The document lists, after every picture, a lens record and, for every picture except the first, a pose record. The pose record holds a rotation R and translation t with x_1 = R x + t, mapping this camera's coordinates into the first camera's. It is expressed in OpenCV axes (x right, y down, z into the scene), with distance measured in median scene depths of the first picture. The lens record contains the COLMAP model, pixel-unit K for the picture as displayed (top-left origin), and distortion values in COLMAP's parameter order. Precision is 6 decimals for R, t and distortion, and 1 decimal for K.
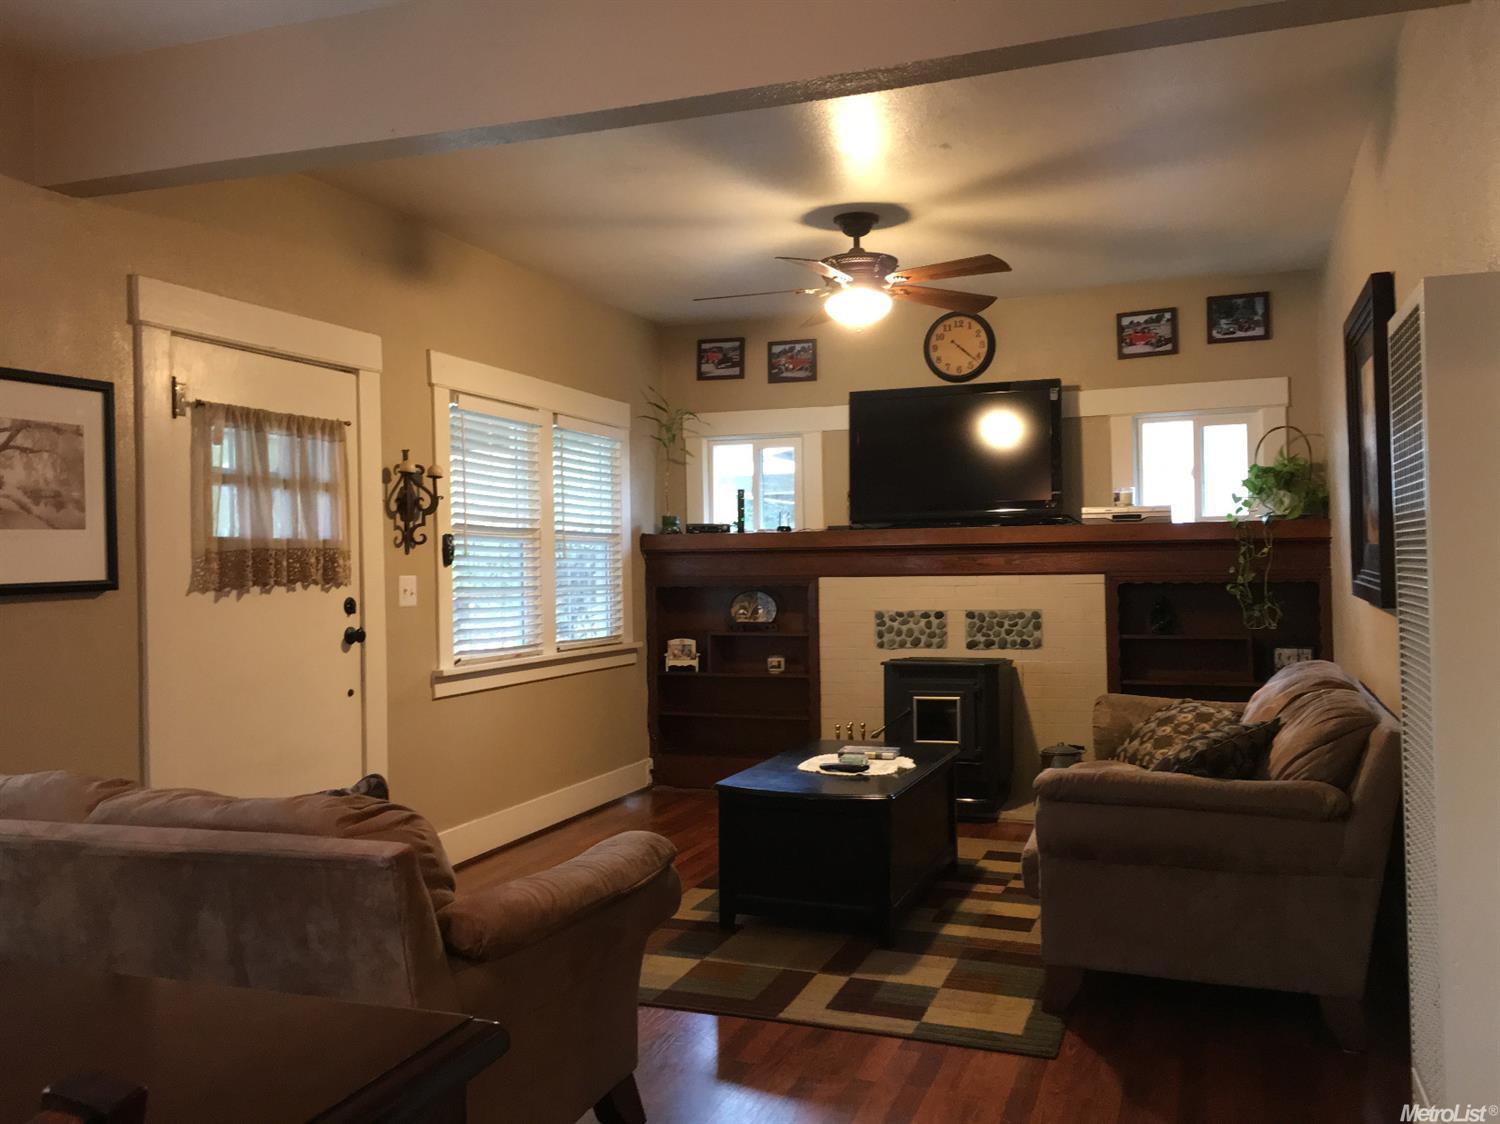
lens RADIAL K [[1282.2, 0, 753.3], [0, 1282.2, 565.1], [0, 0, 1]] dist [0.078806, -0.060518]
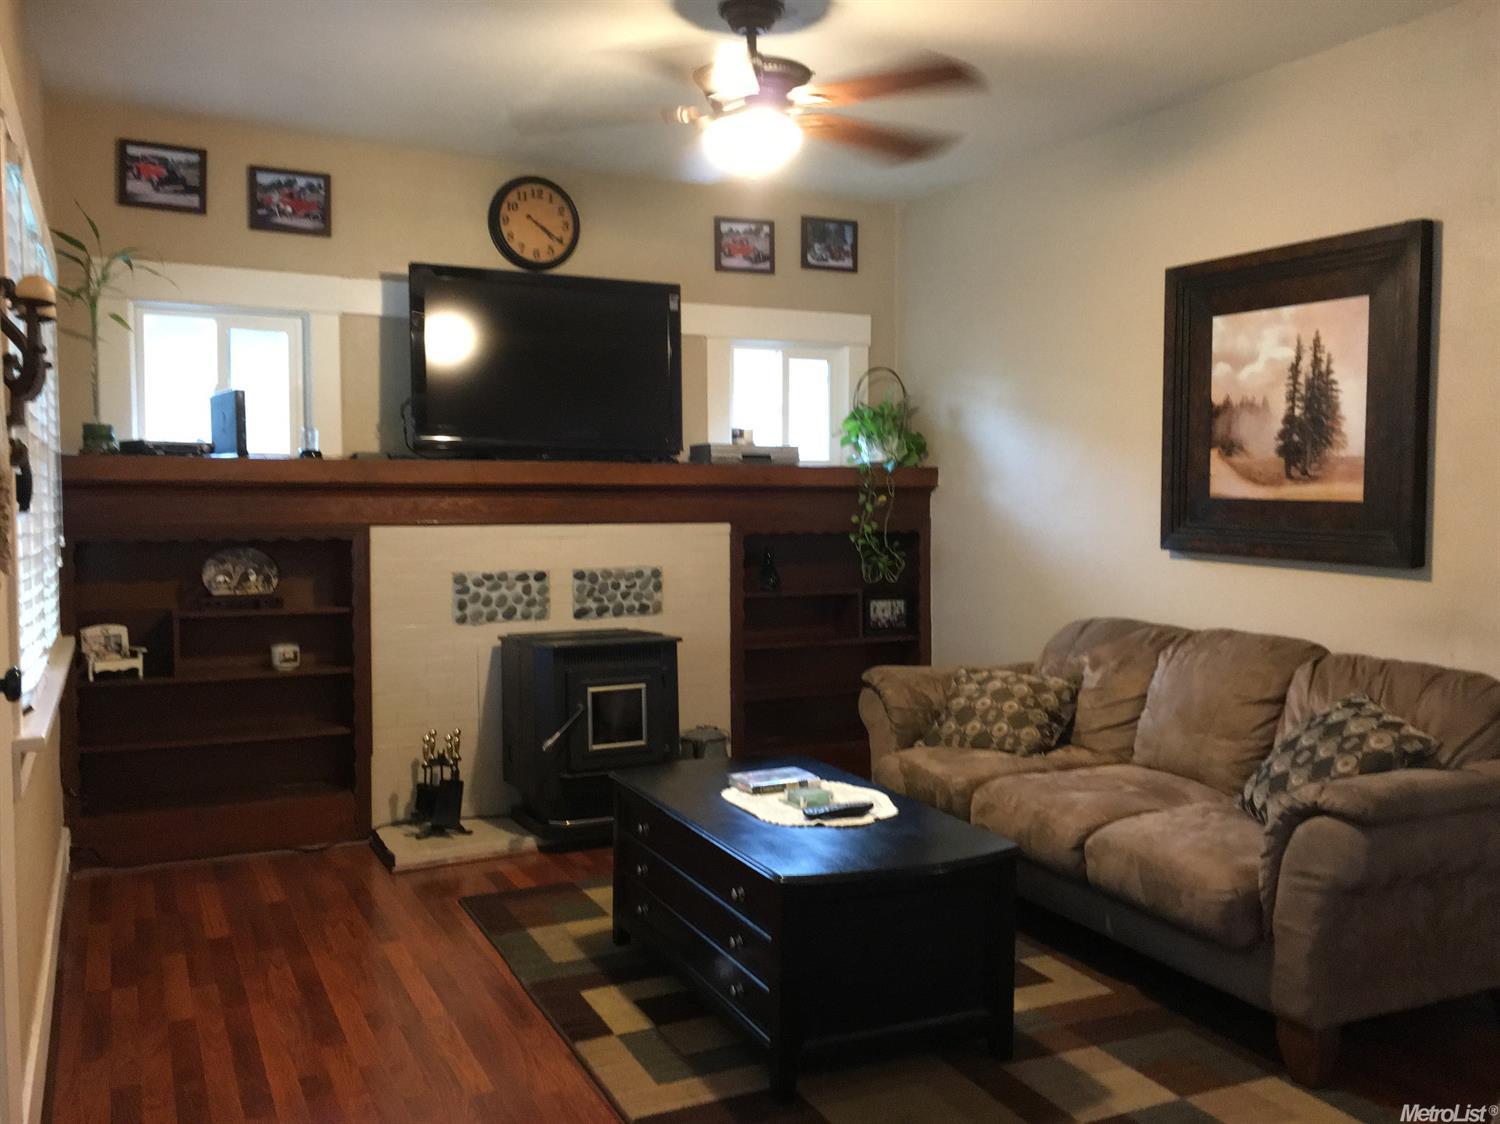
lens RADIAL K [[1282.2, 0, 749.2], [0, 1282.2, 554.6], [0, 0, 1]] dist [0.078806, -0.060518]
pose [[0.699439, -0.018530, 0.714452, -0.313664], [-0.011929, 0.999222, 0.037594, -0.004031], [-0.714593, -0.034817, 0.698674, 0.381907]]
